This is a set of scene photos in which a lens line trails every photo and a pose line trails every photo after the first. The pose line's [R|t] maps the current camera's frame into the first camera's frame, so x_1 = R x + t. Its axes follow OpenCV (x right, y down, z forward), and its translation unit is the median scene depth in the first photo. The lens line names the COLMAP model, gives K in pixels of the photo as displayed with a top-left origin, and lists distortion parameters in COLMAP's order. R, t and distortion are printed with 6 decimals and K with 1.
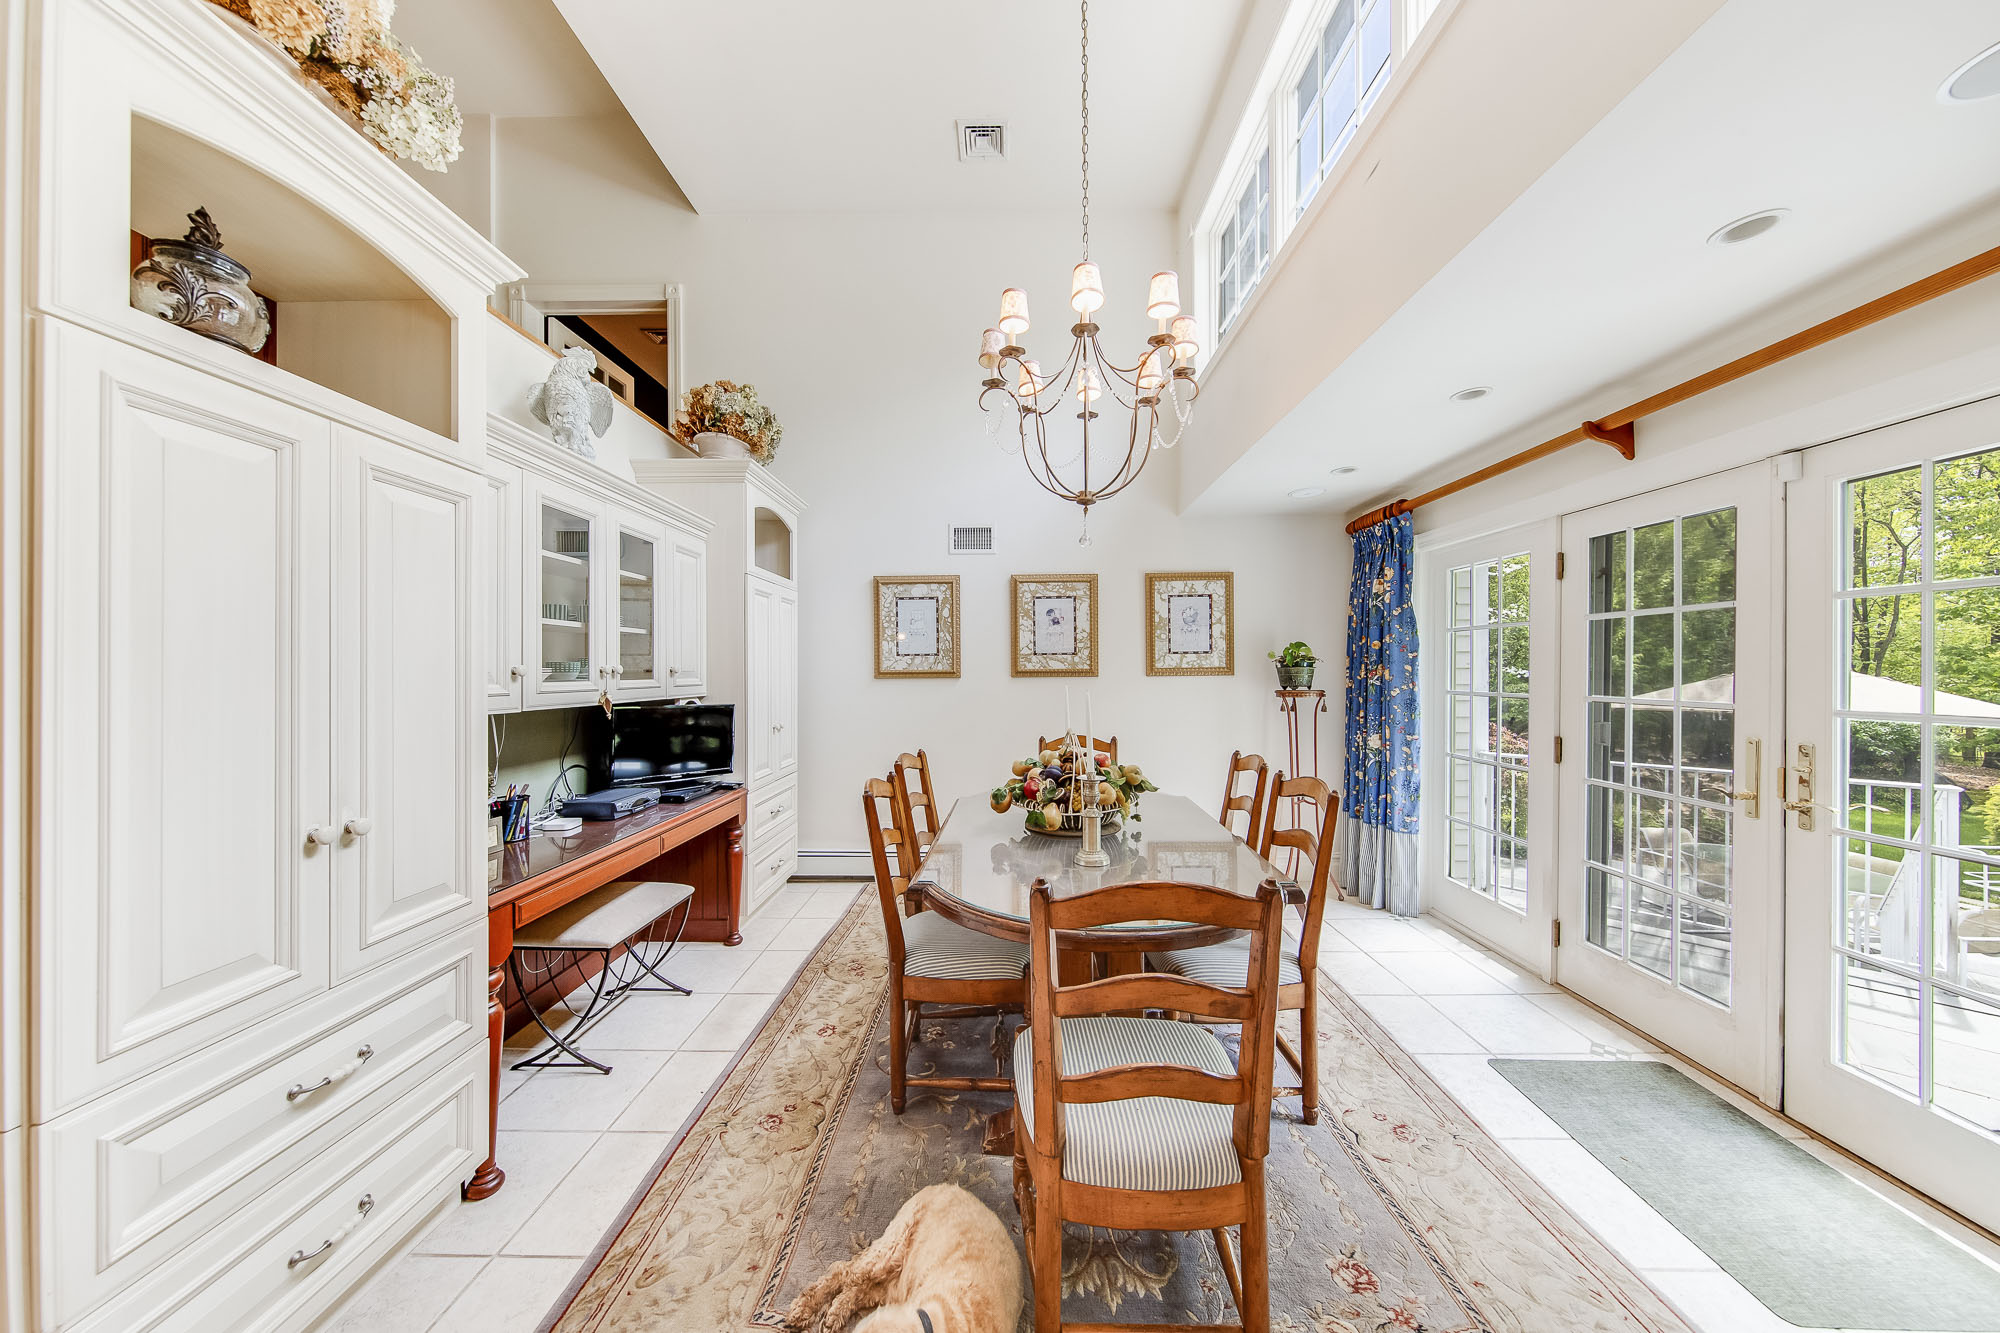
lens RADIAL K [[651.1, 0, 1000.0], [0, 651.1, 666.5], [0, 0, 1]] dist [0.000643, 0.000084]
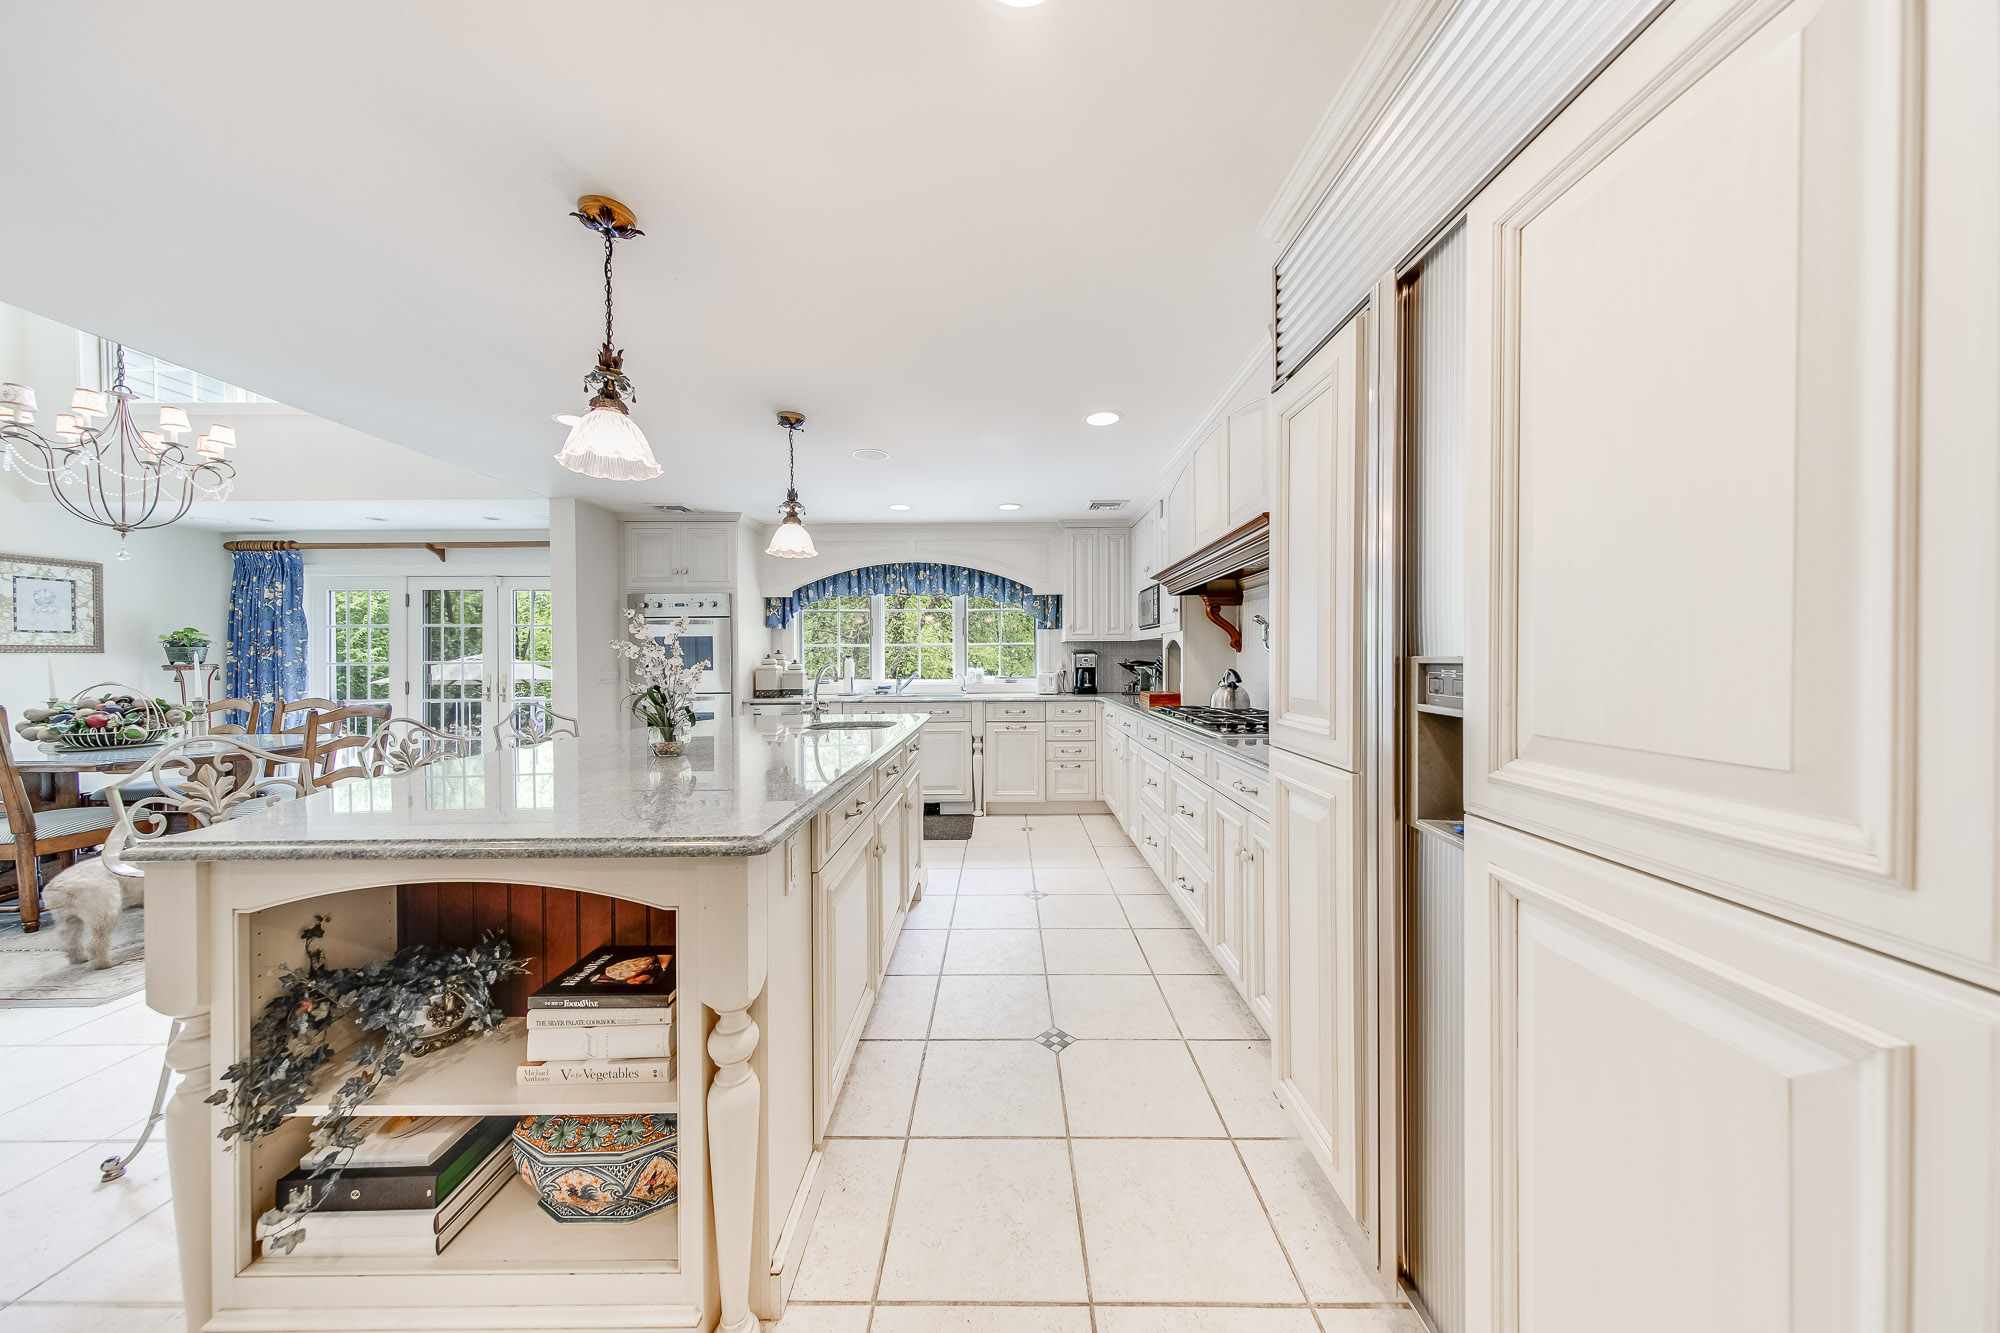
lens RADIAL K [[620.7, 0, 1000.0], [0, 620.7, 666.5], [0, 0, 1]] dist [0.000550, 0.000210]
pose [[-0.015794, -0.005965, 0.999857, -0.773845], [-0.001429, 0.999981, 0.005943, 0.028734], [-0.999874, -0.001335, -0.015802, -0.577611]]
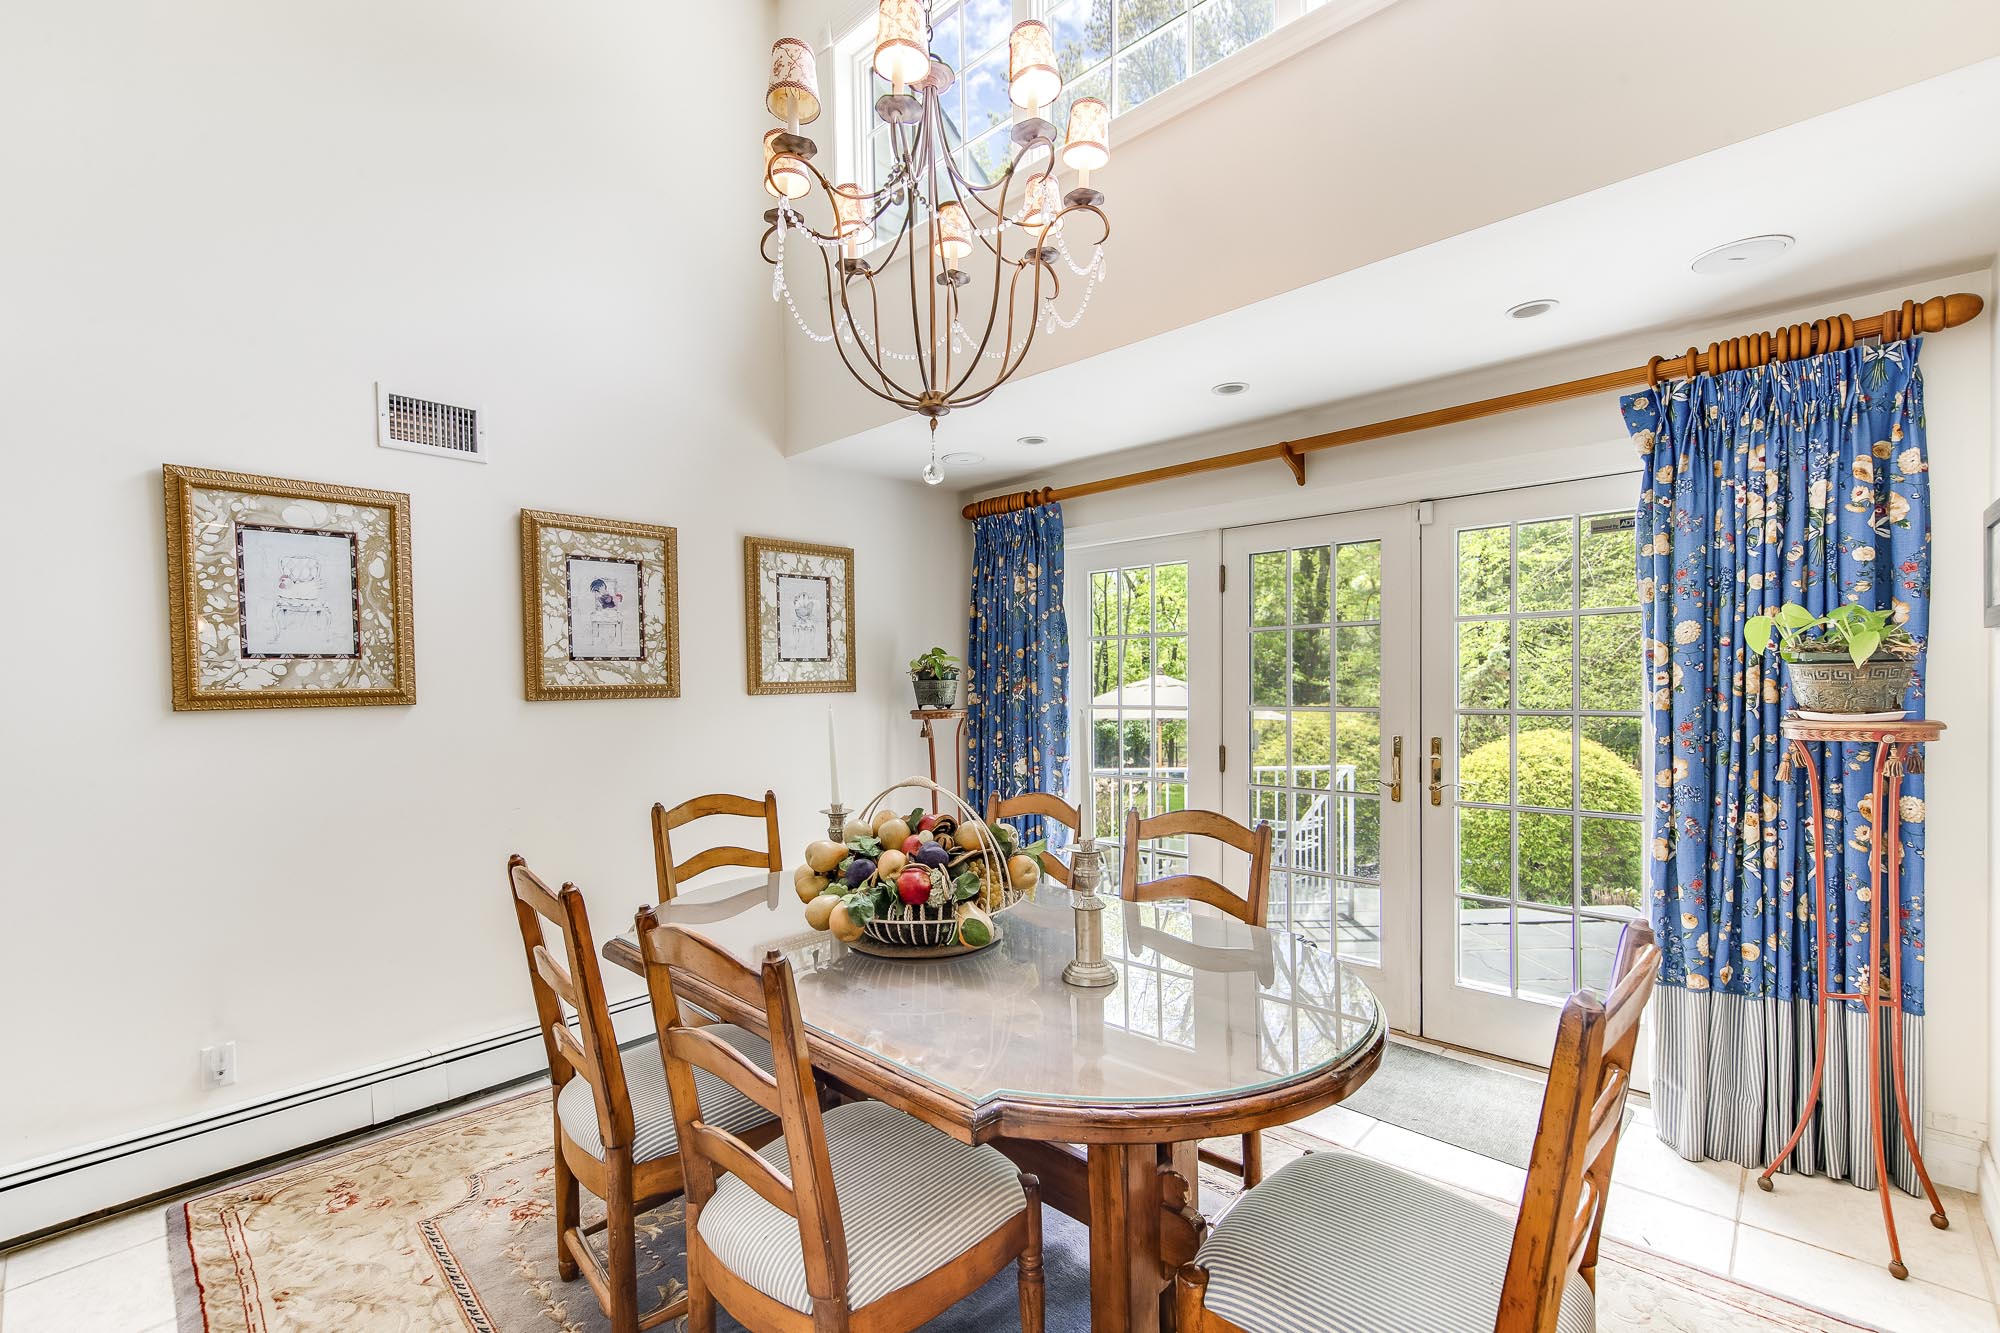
lens RADIAL K [[862.6, 0, 996.2], [0, 862.6, 696.7], [0, 0, 1]] dist [-0.000032, 0.000002]
pose [[0.665948, -0.017622, 0.745790, -0.254770], [0.006475, 0.999820, 0.017843, 0.002716], [-0.745970, -0.007054, 0.665942, 0.242207]]
